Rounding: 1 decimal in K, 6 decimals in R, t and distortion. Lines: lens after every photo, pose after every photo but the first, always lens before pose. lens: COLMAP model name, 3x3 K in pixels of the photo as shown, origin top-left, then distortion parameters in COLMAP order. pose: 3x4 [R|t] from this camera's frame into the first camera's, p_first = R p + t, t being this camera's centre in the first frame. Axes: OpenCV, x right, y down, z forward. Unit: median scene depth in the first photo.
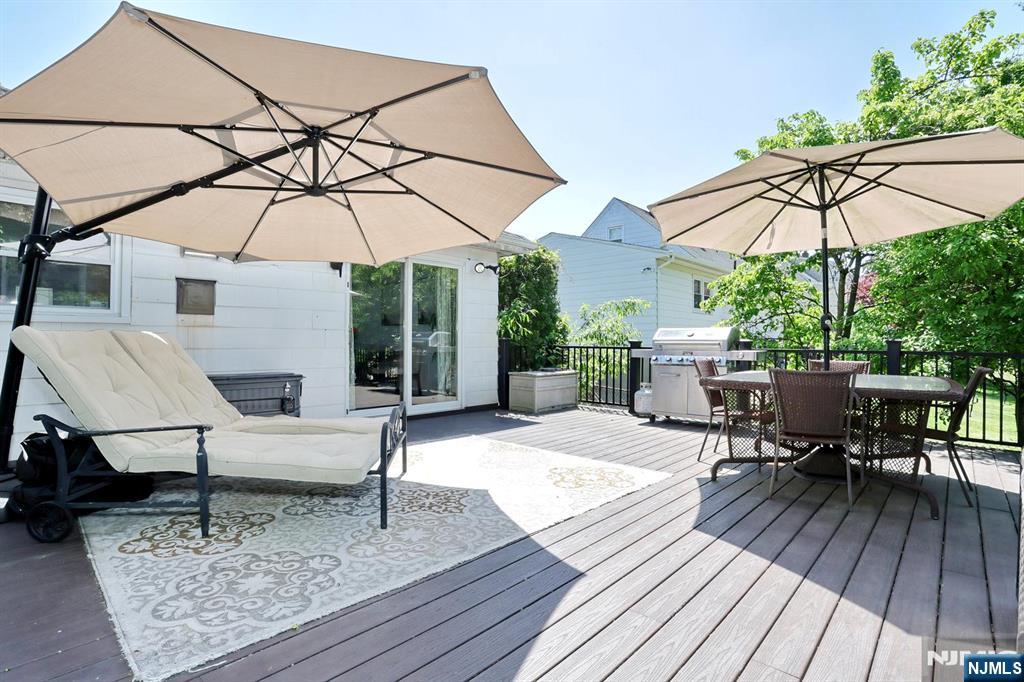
lens RADIAL K [[491.2, 0, 505.8], [0, 491.2, 339.1], [0, 0, 1]] dist [-0.033336, 0.006495]
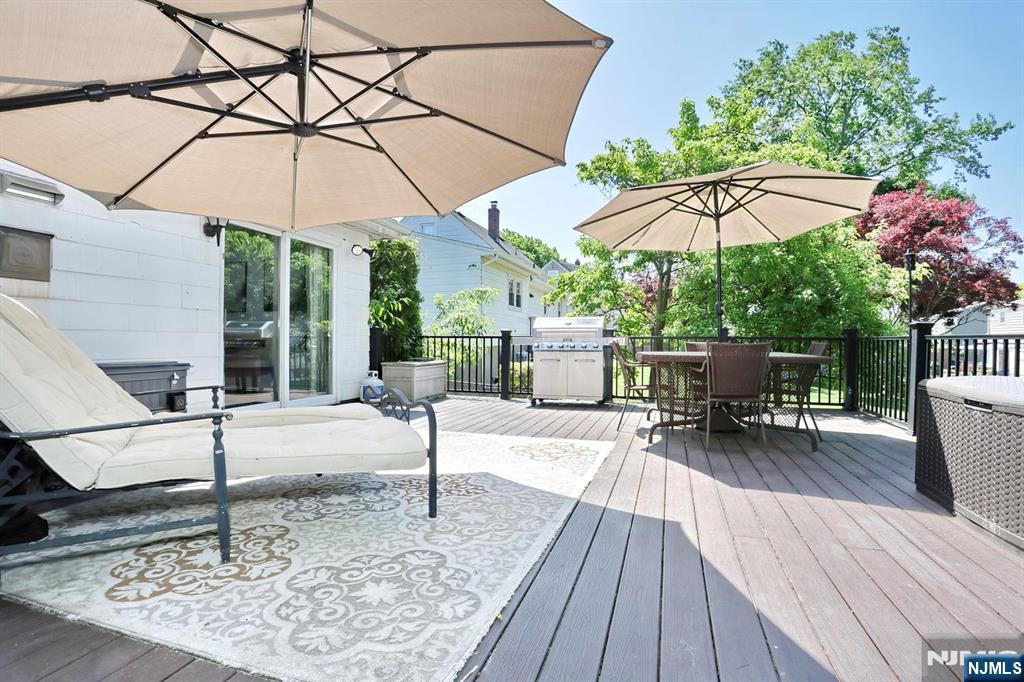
lens RADIAL K [[491.2, 0, 511.4], [0, 491.2, 343.5], [0, 0, 1]] dist [-0.033336, 0.006495]
pose [[0.904994, -0.004134, 0.425405, -0.415003], [-0.000785, 0.999935, 0.011385, 0.047277], [-0.425424, -0.010637, 0.904931, 0.104247]]
